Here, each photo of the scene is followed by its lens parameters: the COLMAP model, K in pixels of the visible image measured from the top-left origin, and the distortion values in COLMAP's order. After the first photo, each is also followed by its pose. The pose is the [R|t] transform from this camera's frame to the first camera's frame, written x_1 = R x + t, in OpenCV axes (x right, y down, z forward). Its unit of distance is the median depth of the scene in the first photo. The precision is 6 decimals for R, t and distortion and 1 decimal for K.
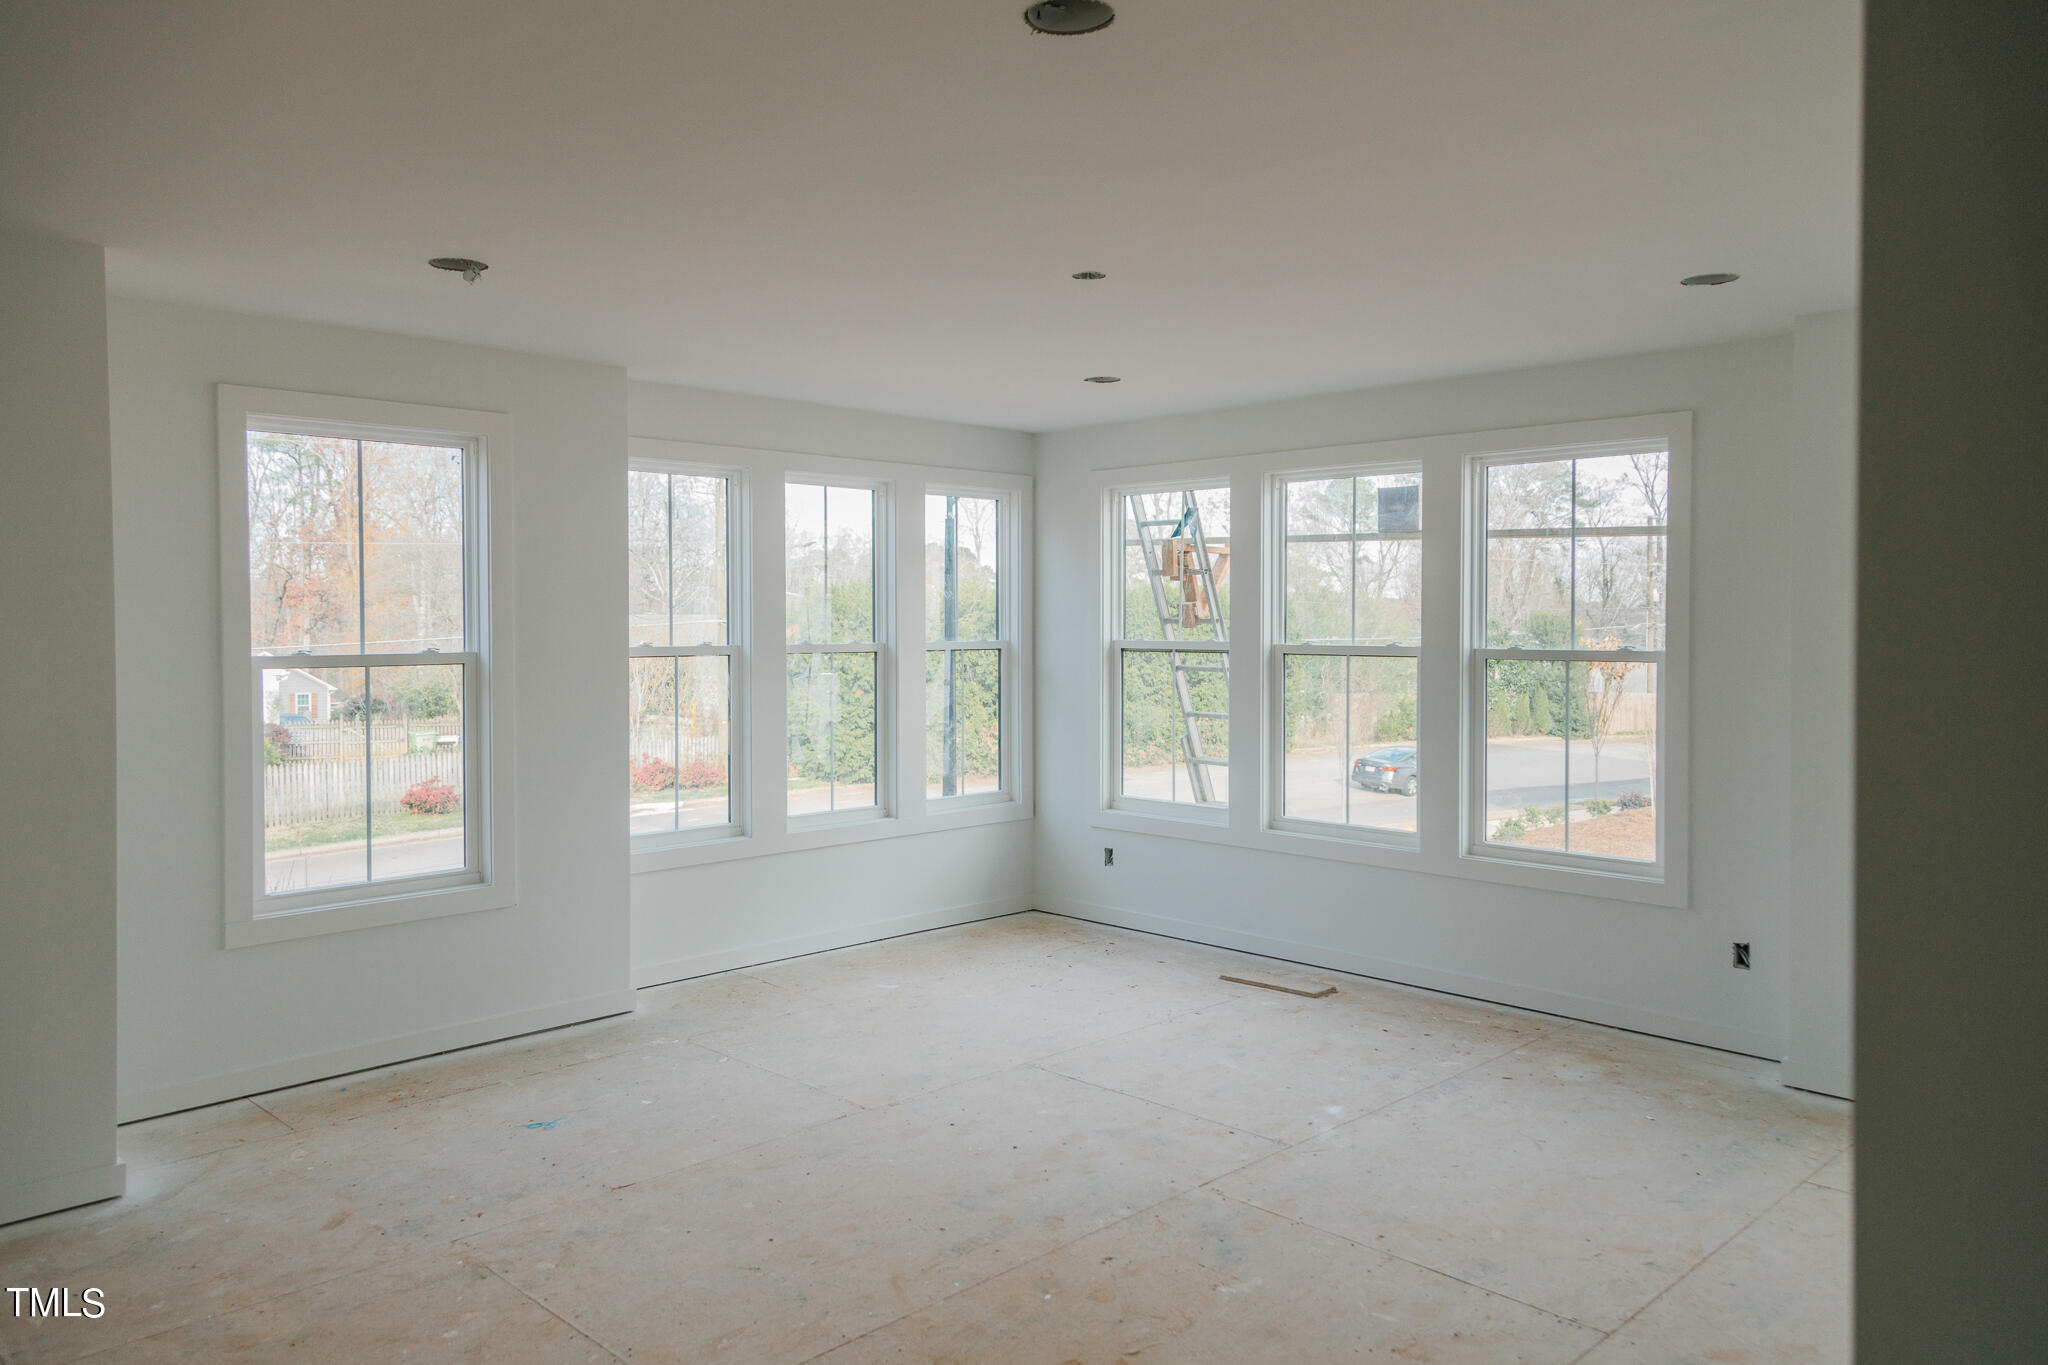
lens RADIAL K [[1421.8, 0, 1023.3], [0, 1421.8, 652.8], [0, 0, 1]] dist [0.036857, 0.000566]
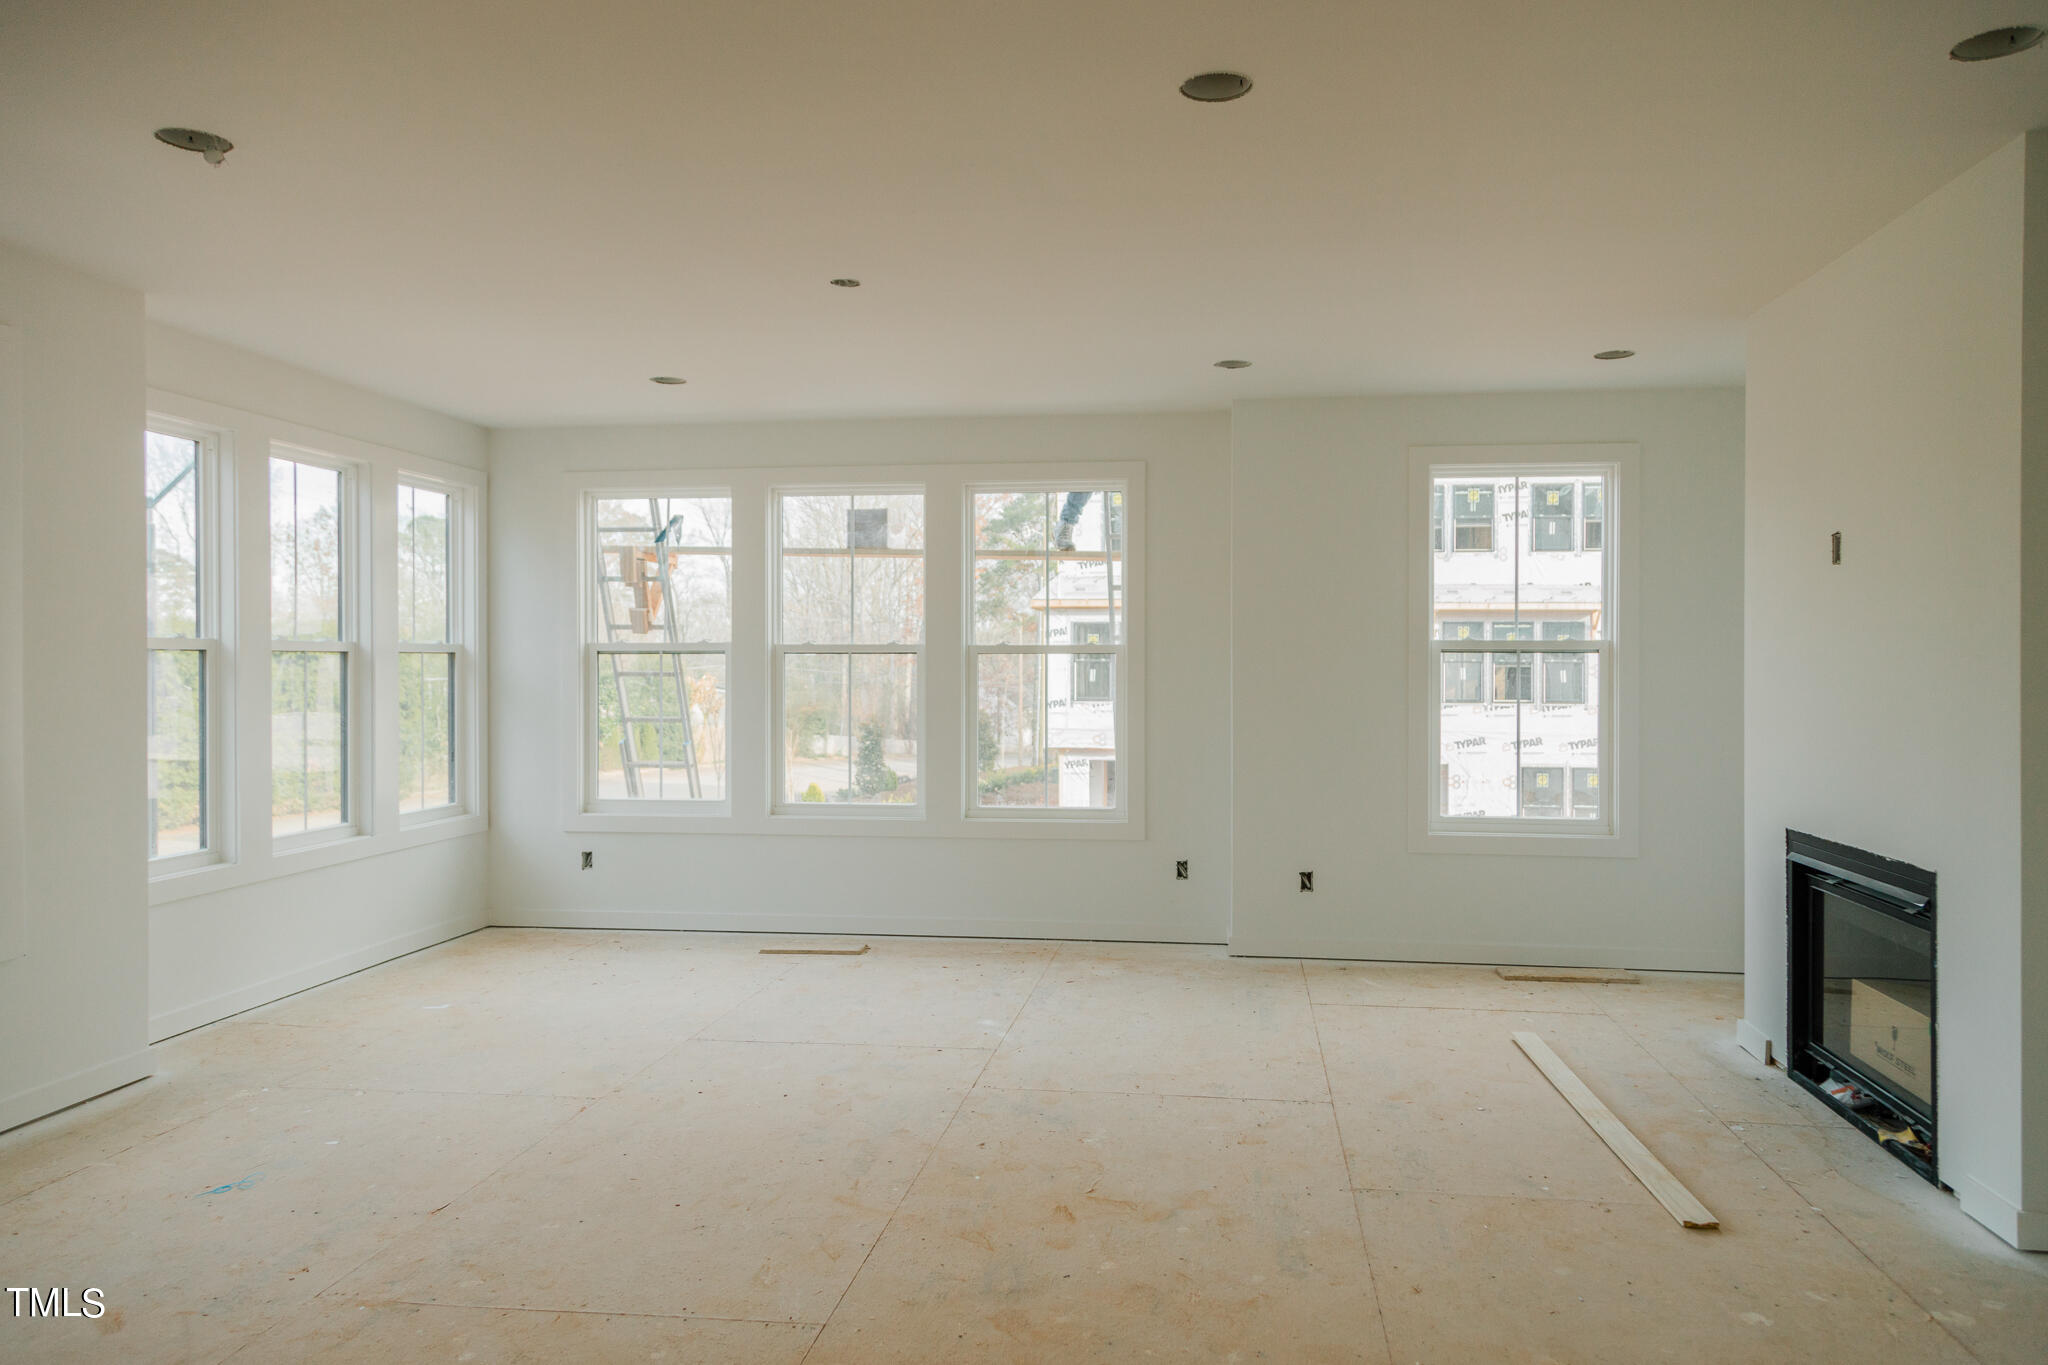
lens RADIAL K [[1367.7, 0, 1024.0], [0, 1367.7, 682.5], [0, 0, 1]] dist [0.016629, -0.002123]
pose [[0.798975, -0.008840, 0.601299, -0.311177], [0.014758, 0.999879, -0.004910, 0.032076], [-0.601183, 0.012797, 0.799009, 0.053024]]
